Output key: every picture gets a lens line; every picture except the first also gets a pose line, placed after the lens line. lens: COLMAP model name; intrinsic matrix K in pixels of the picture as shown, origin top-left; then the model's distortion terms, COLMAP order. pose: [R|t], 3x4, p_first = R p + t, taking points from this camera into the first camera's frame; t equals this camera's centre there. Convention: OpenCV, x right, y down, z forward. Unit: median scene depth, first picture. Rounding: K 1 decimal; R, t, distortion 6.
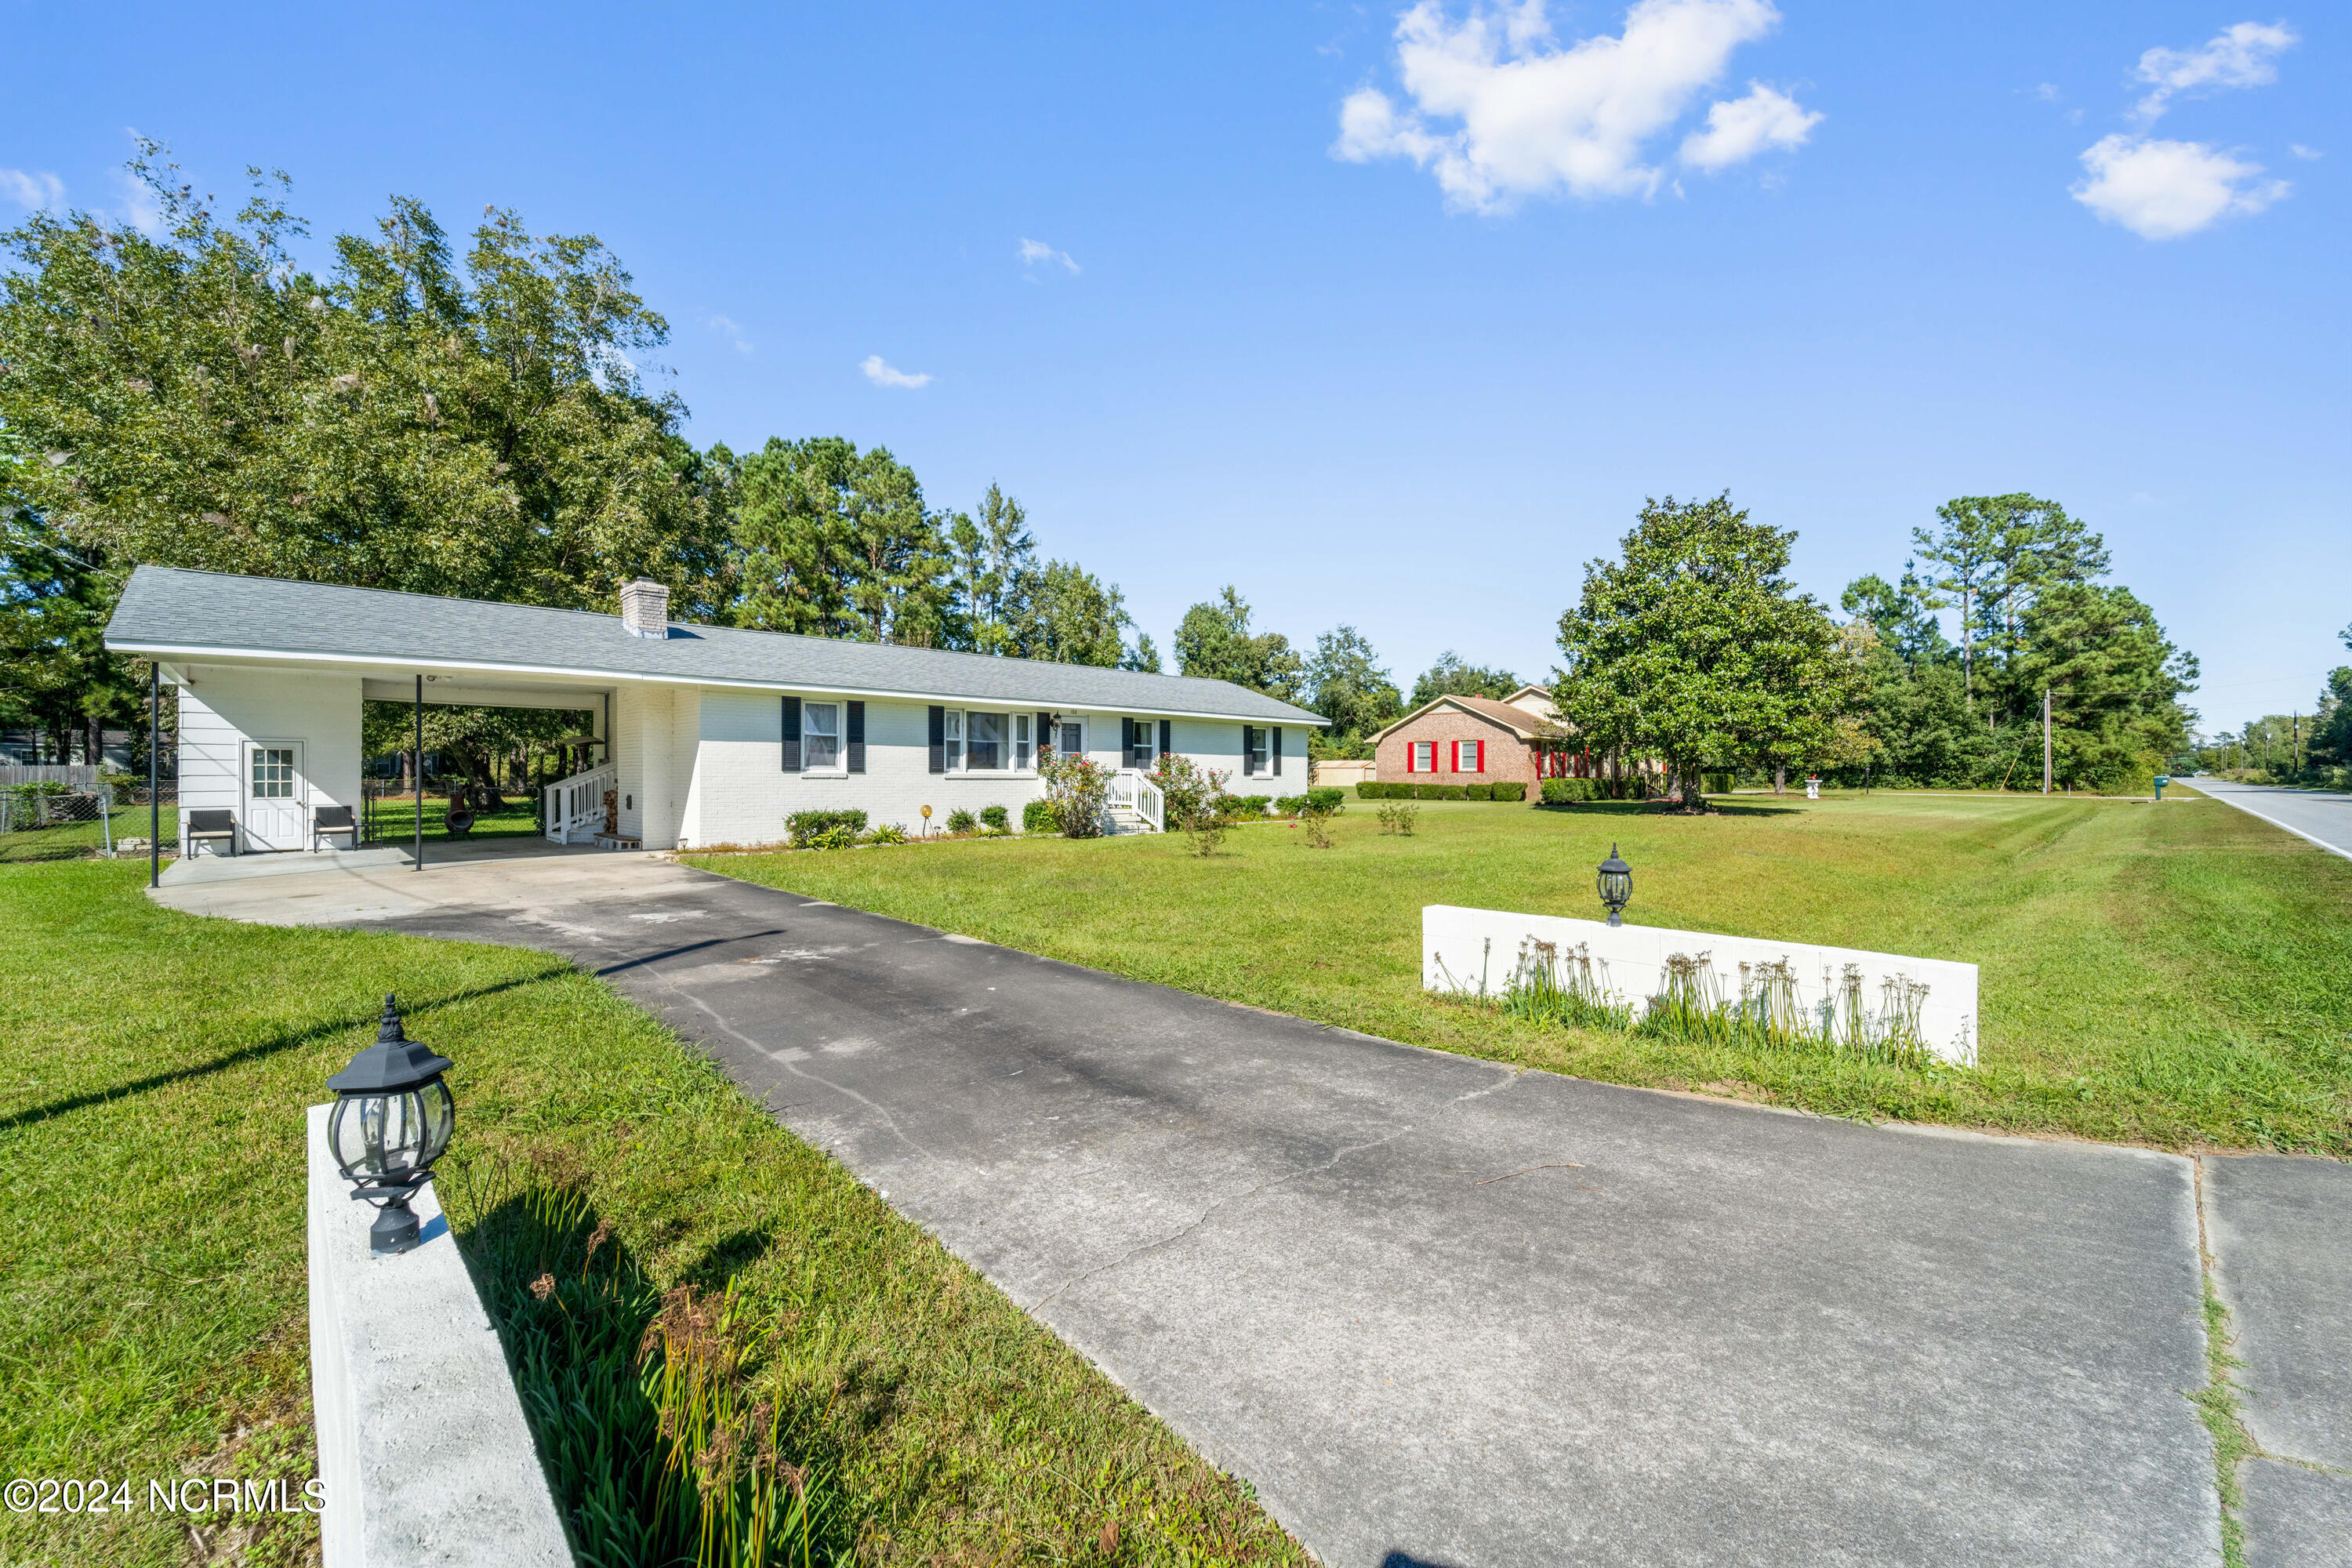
lens RADIAL K [[953.0, 0, 1175.5], [0, 953.0, 767.4], [0, 0, 1]] dist [0.000586, -0.000054]
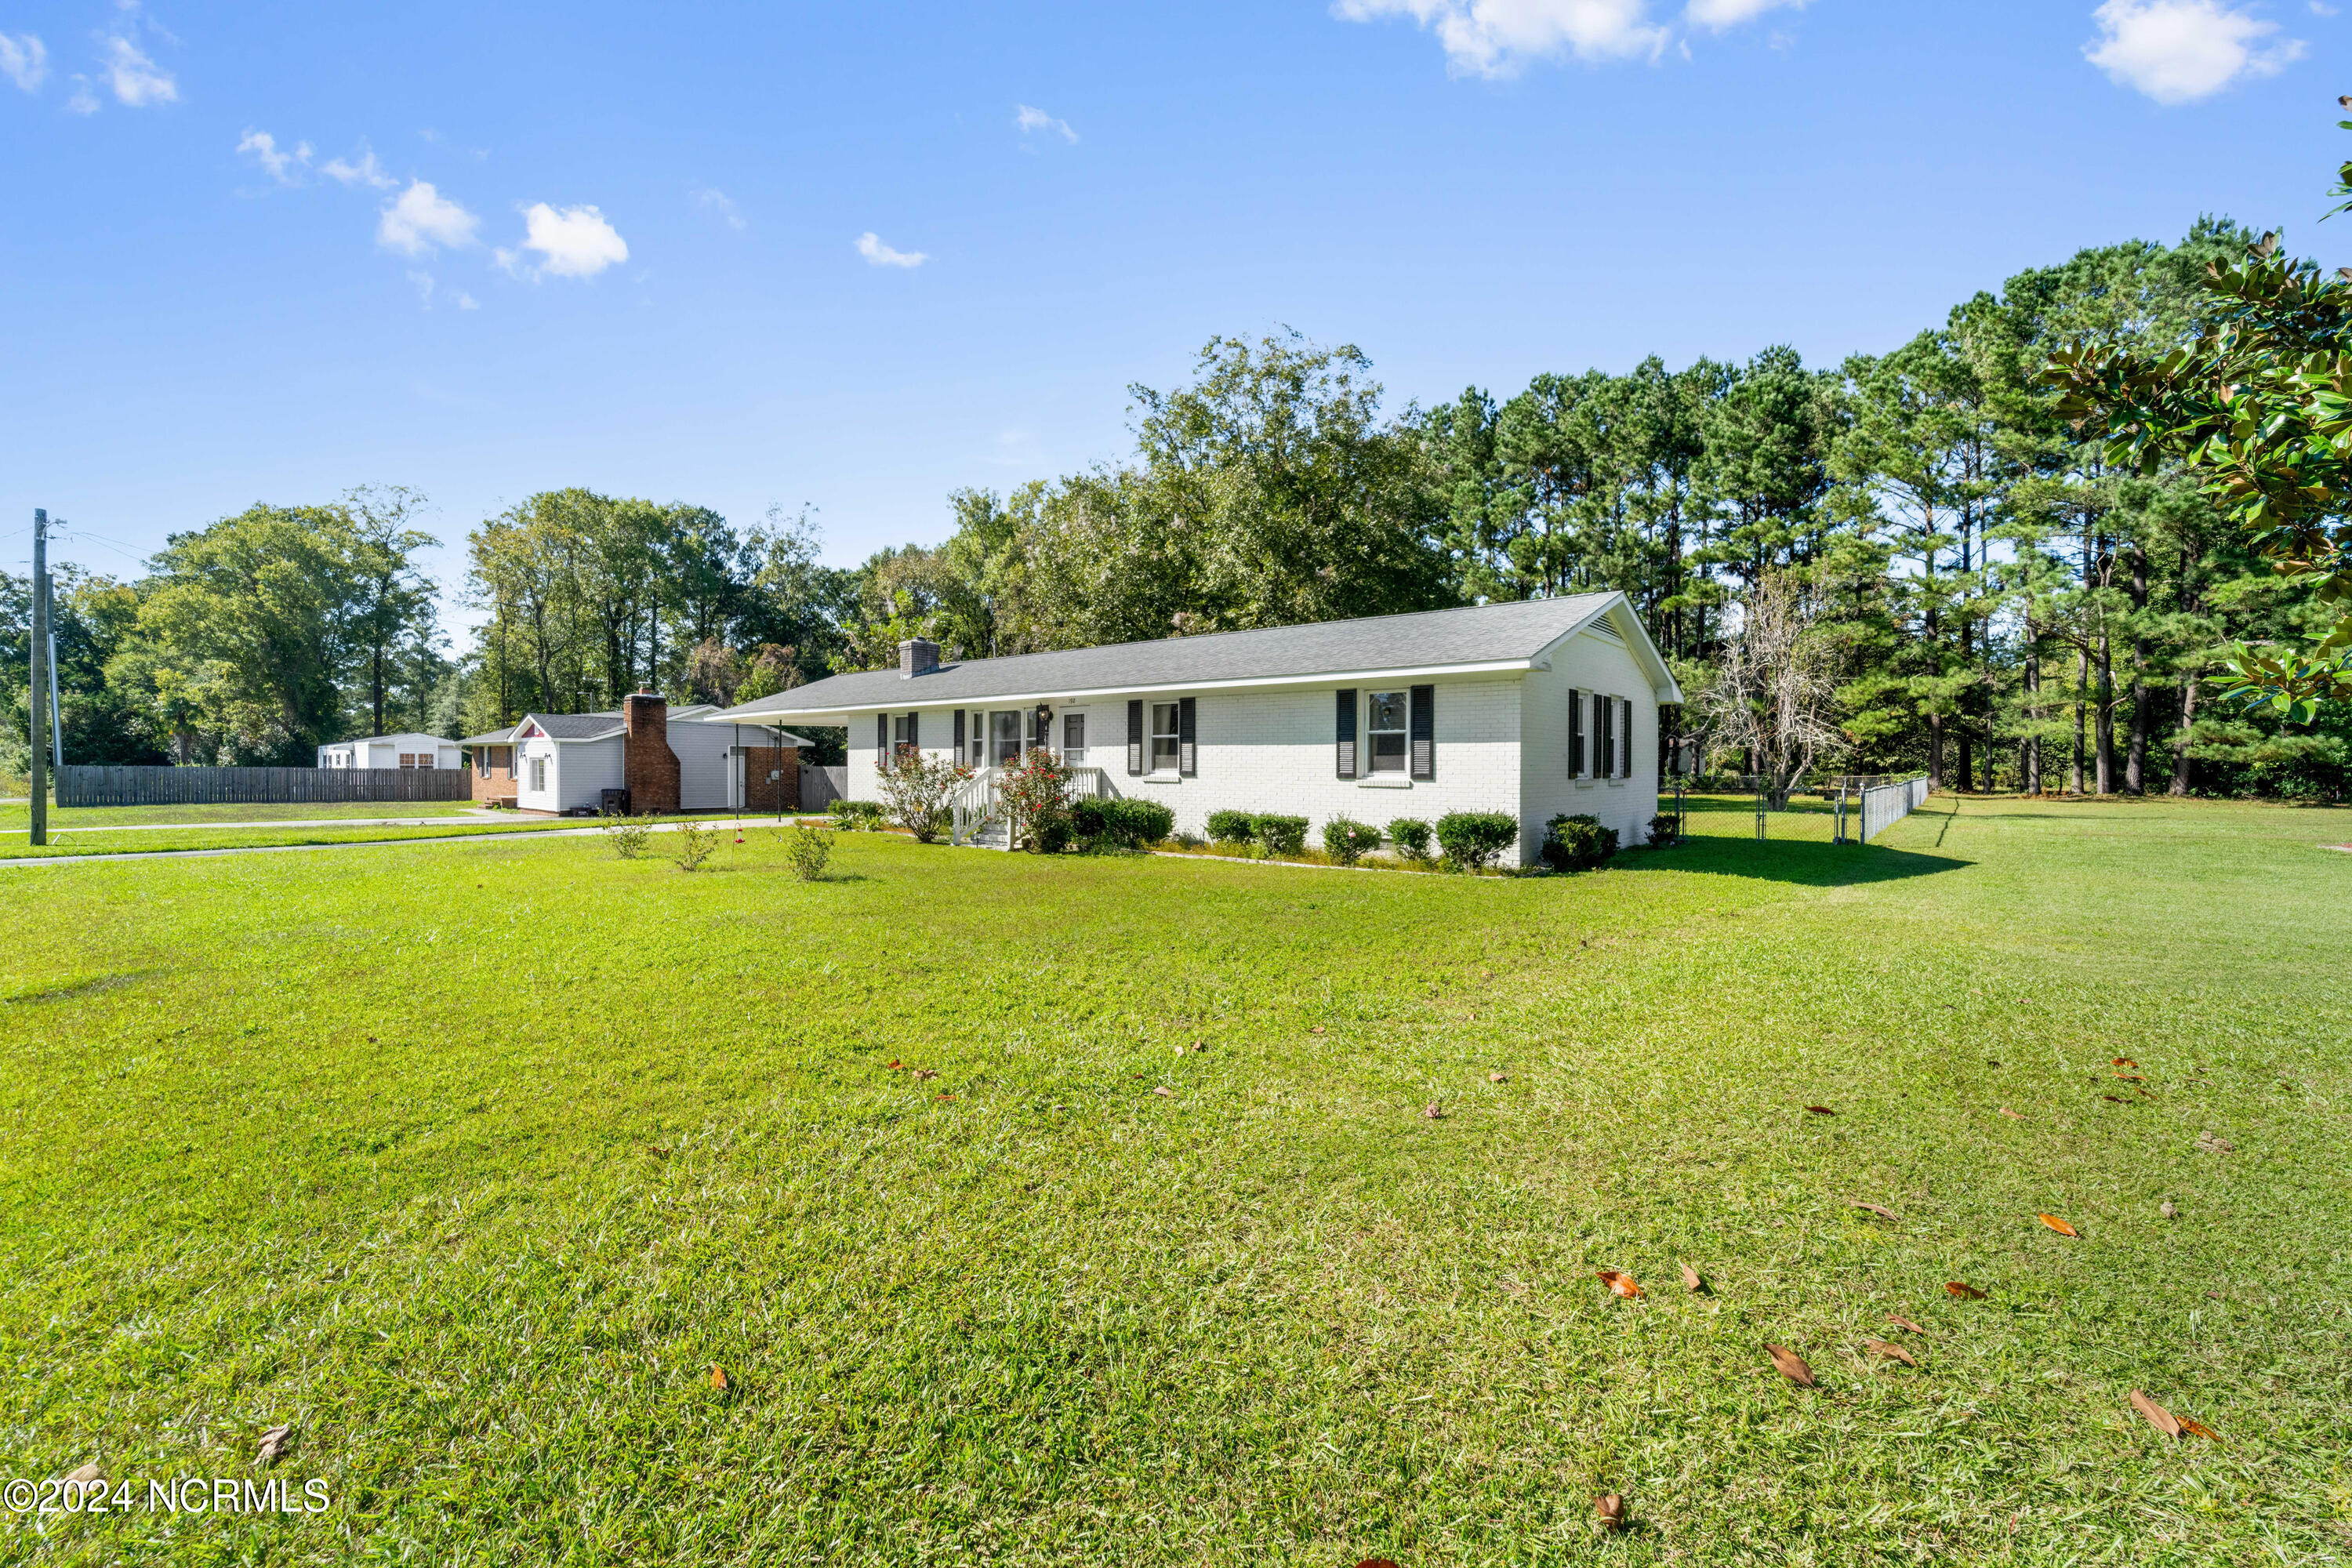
lens RADIAL K [[963.5, 0, 1134.6], [0, 963.5, 778.7], [0, 0, 1]] dist [-0.022432, 0.000001]
pose [[0.052236, 0.008129, -0.998602, 0.757828], [0.001014, 0.999966, 0.008193, 0.003420], [0.998634, -0.001441, 0.052226, 1.037919]]
